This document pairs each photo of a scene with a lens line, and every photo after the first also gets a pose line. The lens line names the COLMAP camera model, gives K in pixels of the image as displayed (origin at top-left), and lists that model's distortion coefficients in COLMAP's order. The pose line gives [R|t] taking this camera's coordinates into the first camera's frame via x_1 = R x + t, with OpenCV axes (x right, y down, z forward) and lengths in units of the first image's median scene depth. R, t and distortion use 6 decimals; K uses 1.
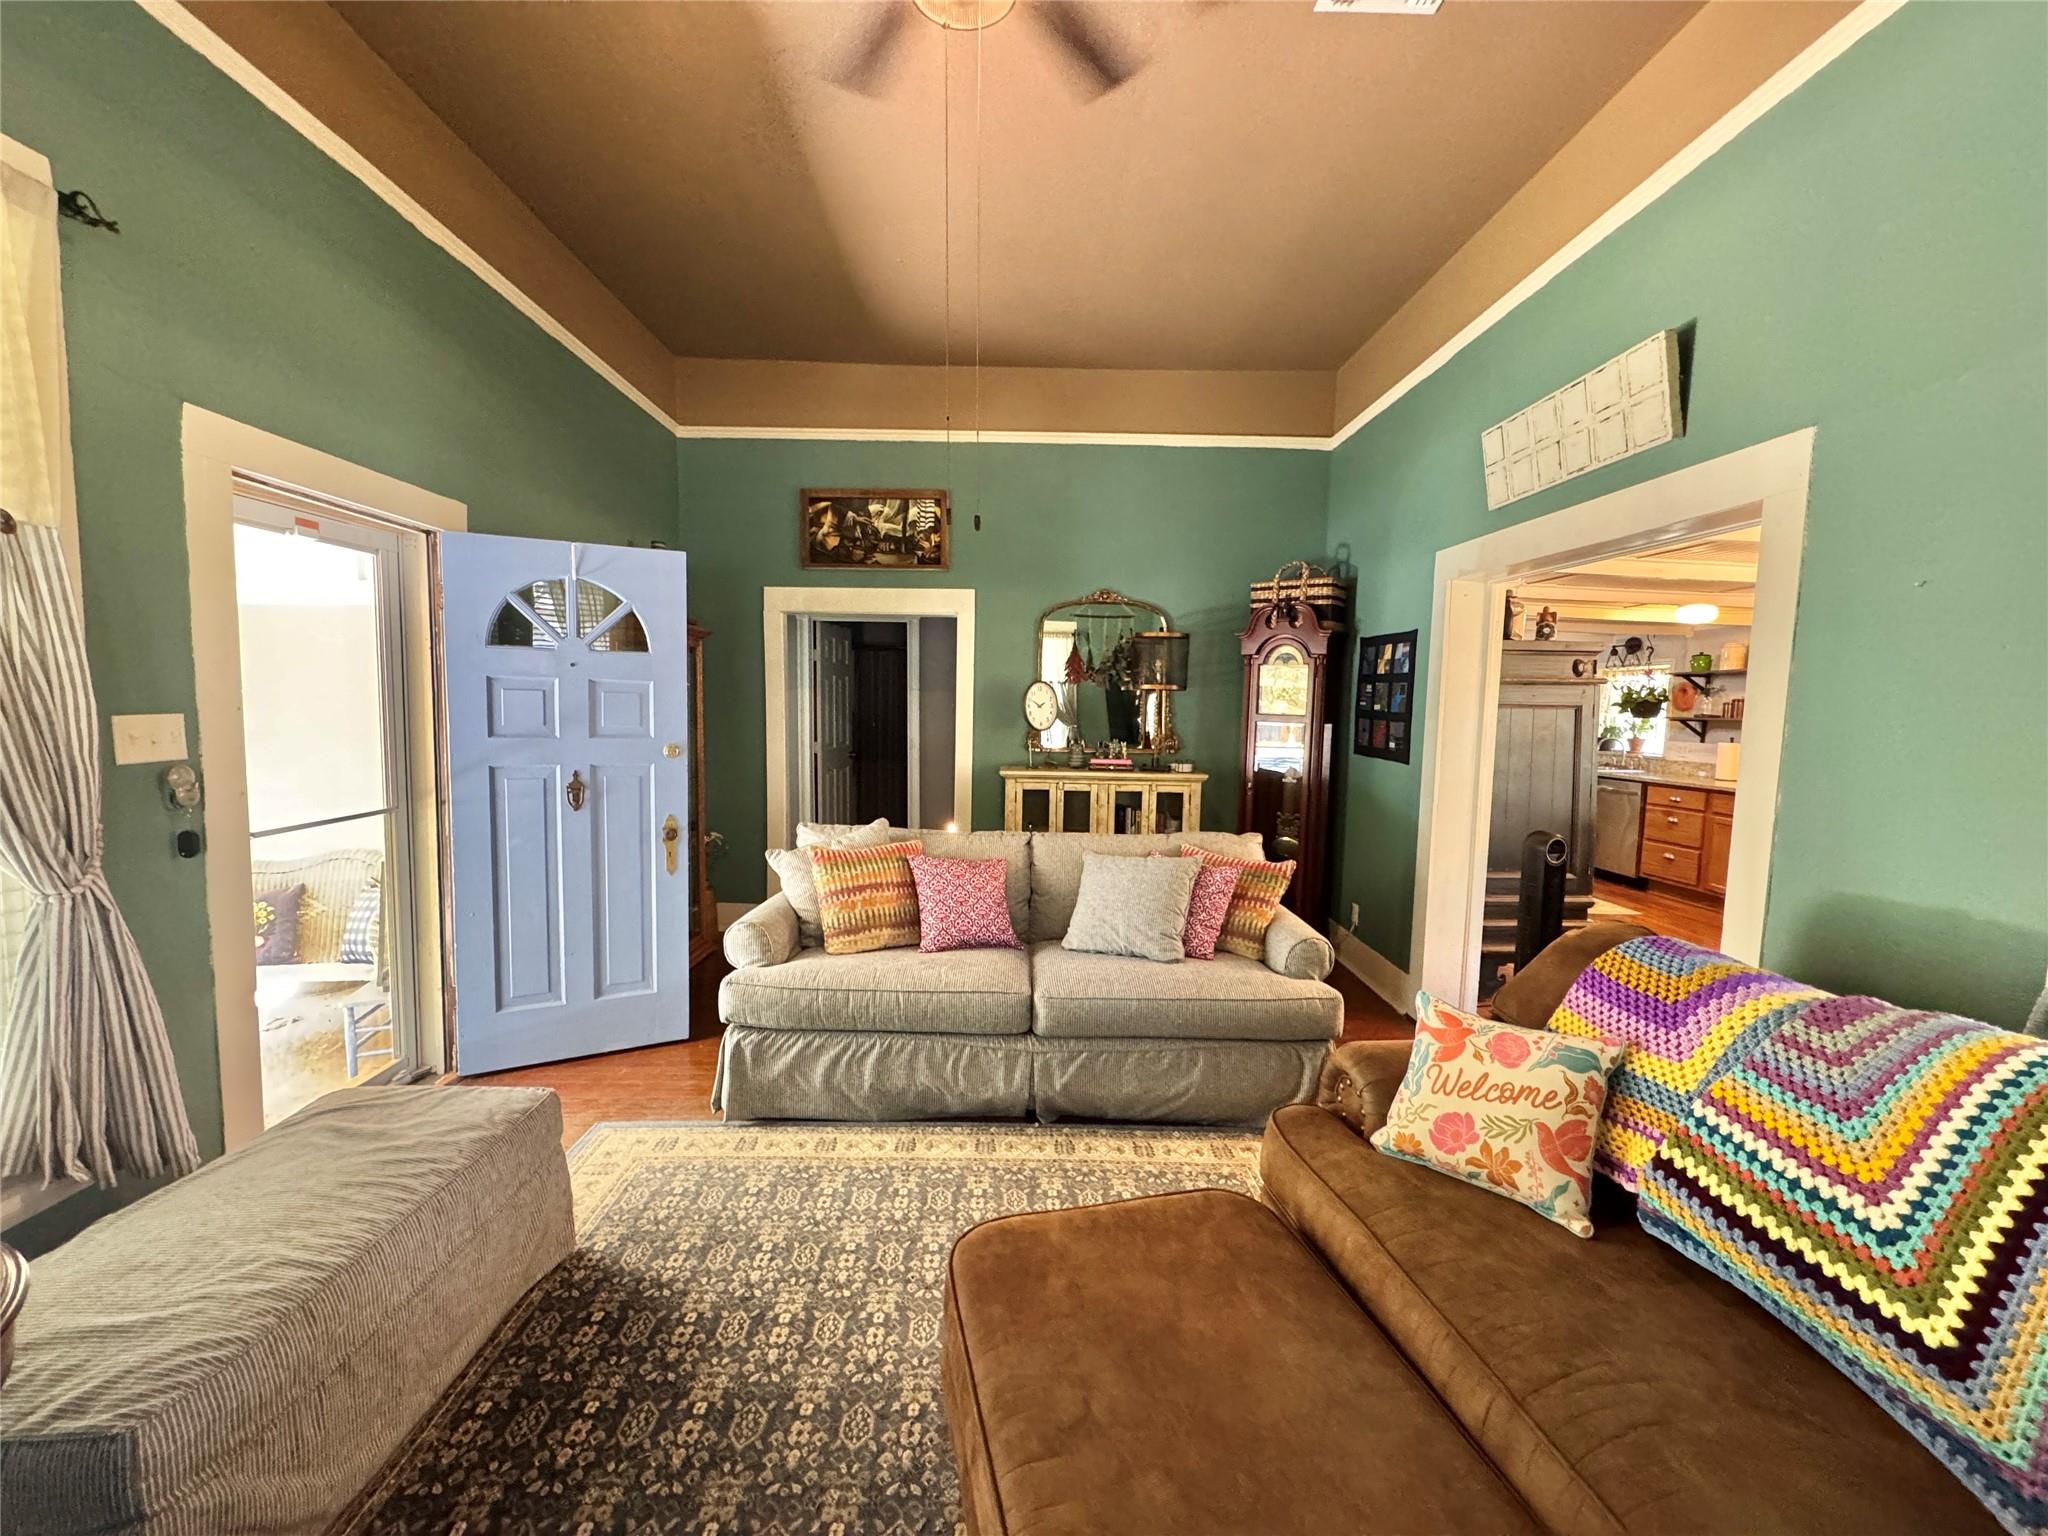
lens RADIAL K [[818.4, 0, 1024.0], [0, 818.4, 768.0], [0, 0, 1]] dist [0.000157, 0.000039]
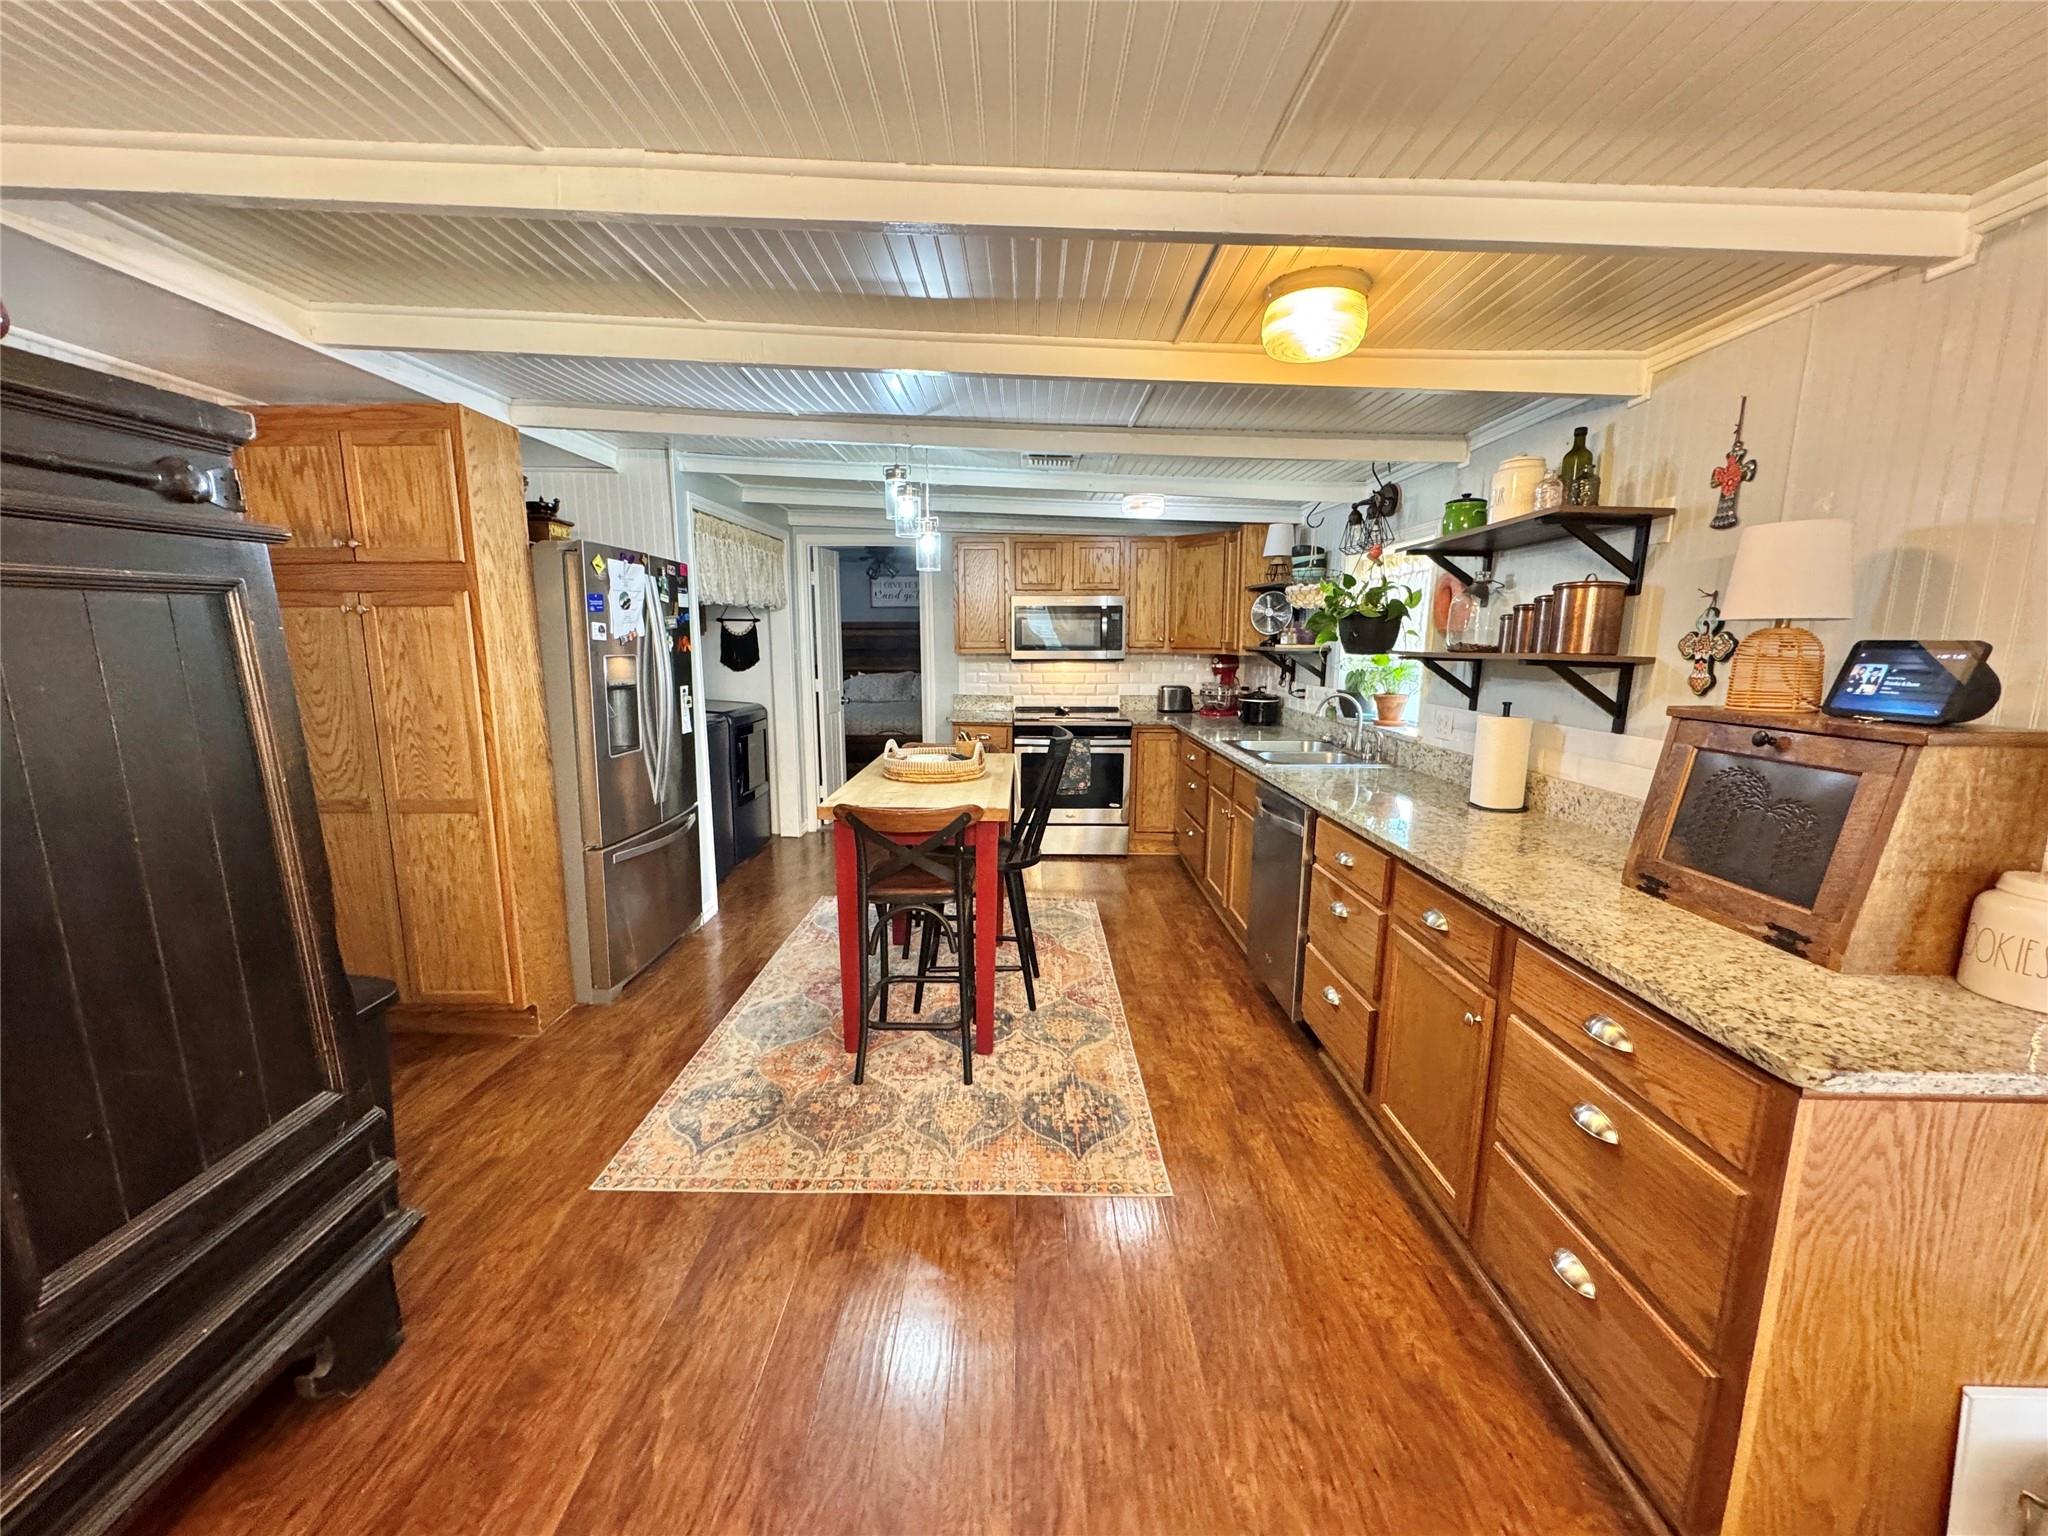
lens RADIAL K [[818.4, 0, 1024.0], [0, 818.4, 768.0], [0, 0, 1]] dist [0.000157, 0.000039]
pose [[0.999609, -0.004775, -0.027550, 0.586159], [0.006919, 0.996906, 0.078293, -0.035355], [0.027090, -0.078453, 0.996550, 0.543853]]
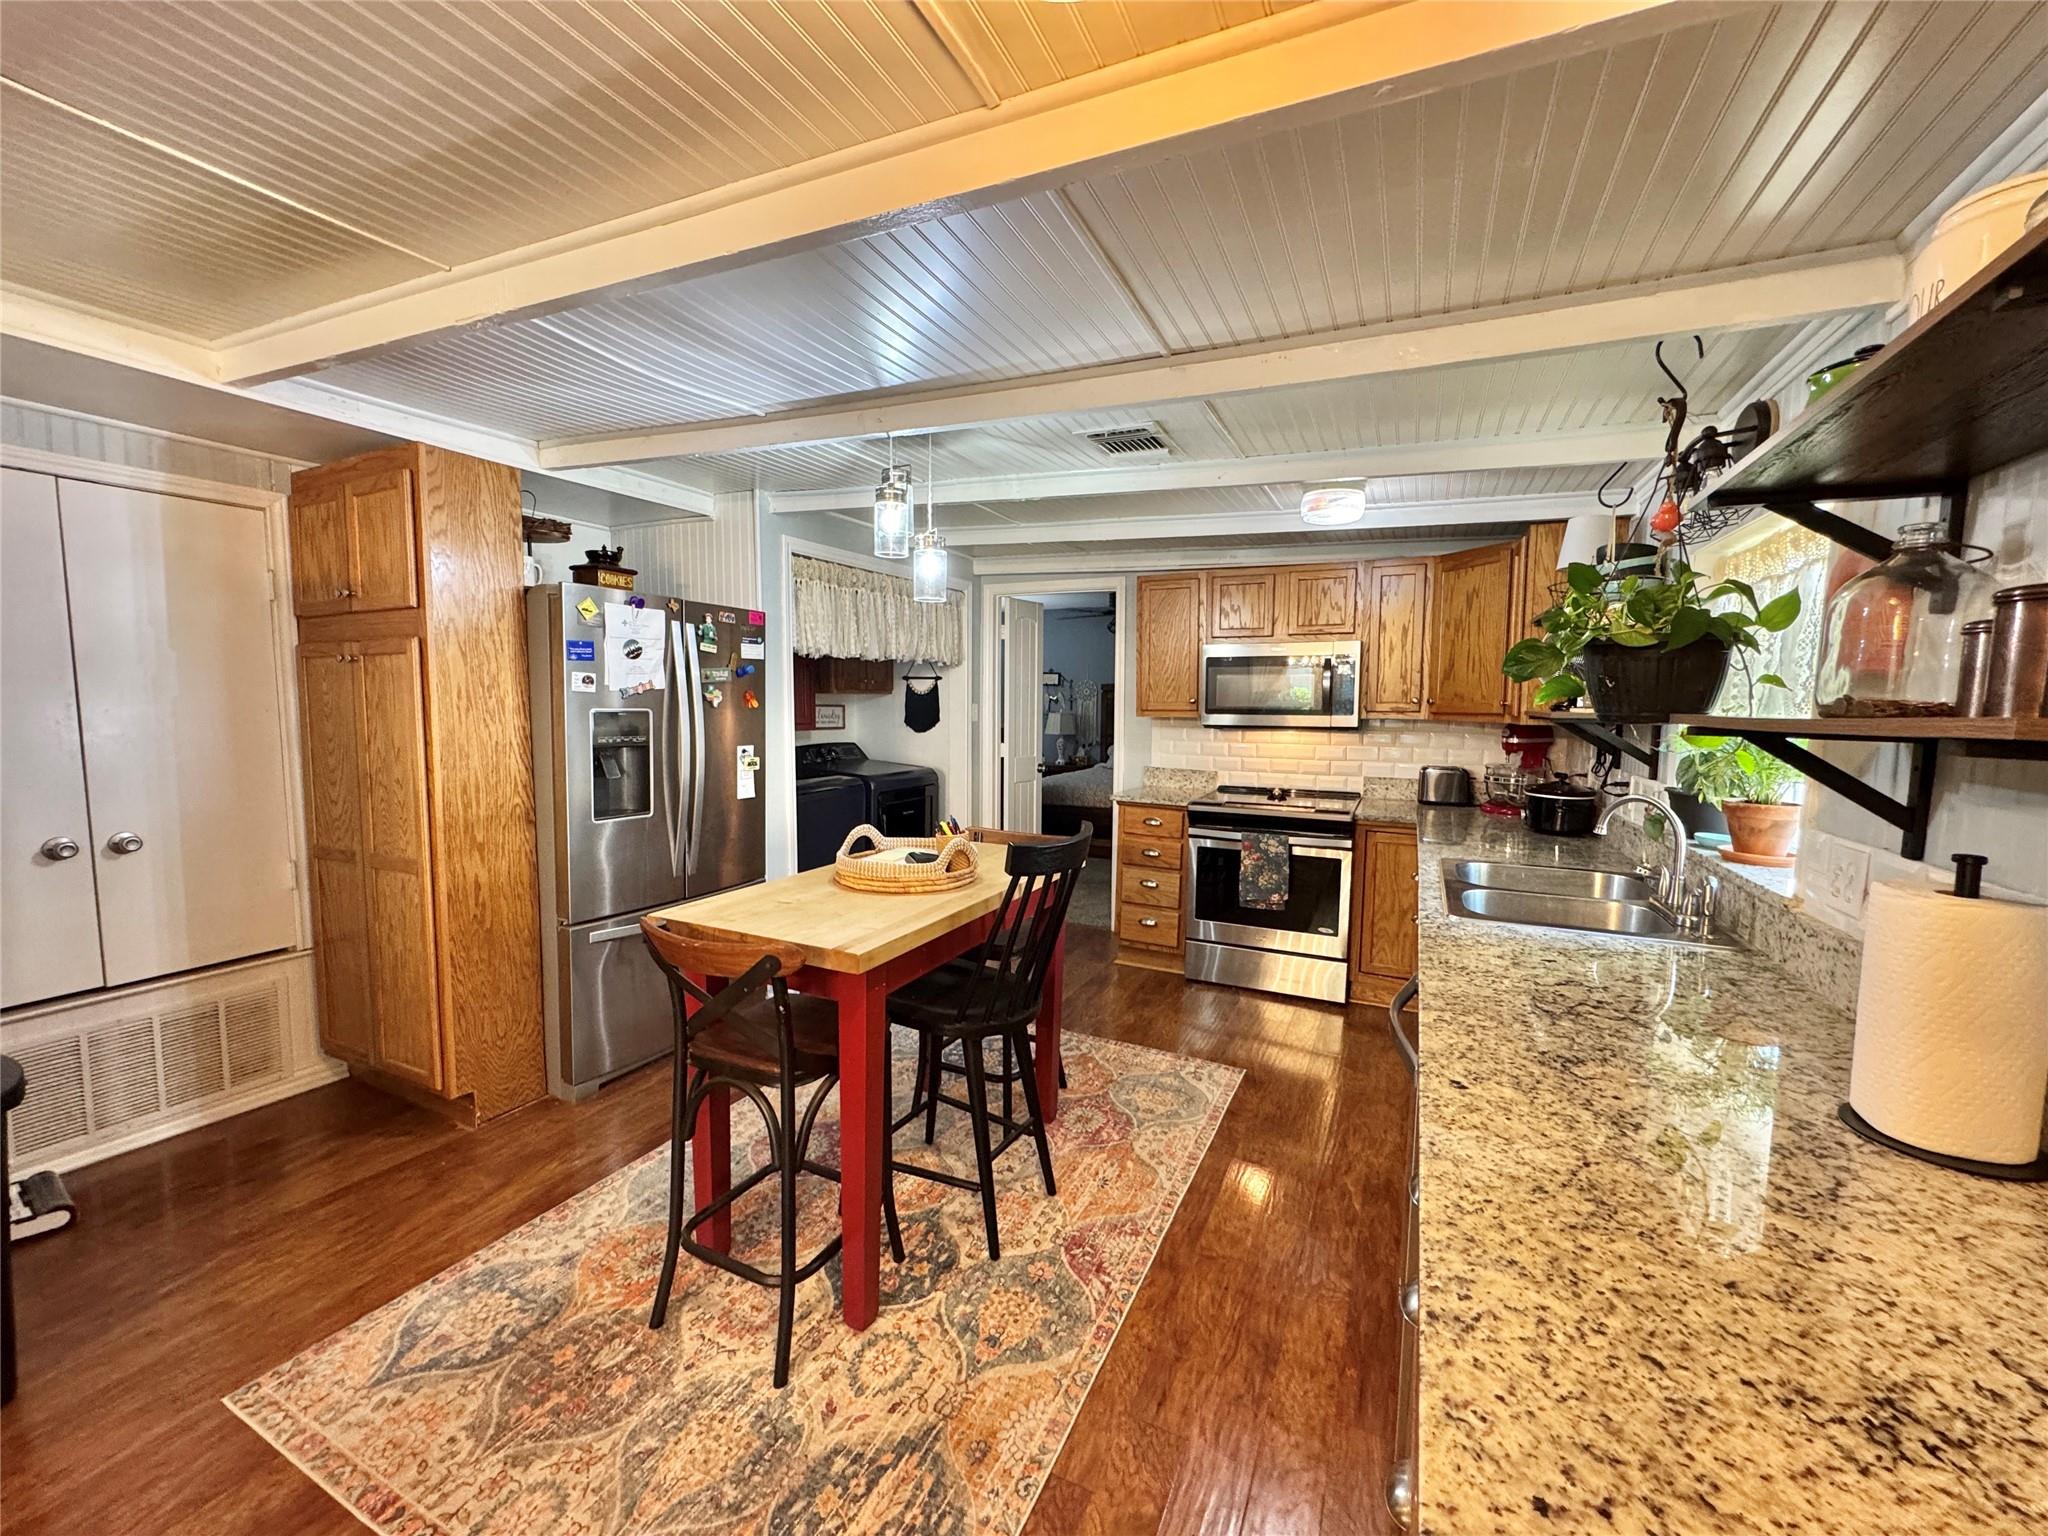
lens RADIAL K [[818.4, 0, 1024.0], [0, 818.4, 768.0], [0, 0, 1]] dist [0.000157, 0.000039]
pose [[0.888420, 0.034690, -0.457719, 0.715405], [-0.036346, 0.999326, 0.005191, -0.043955], [0.457590, 0.012024, 0.889082, 0.726341]]
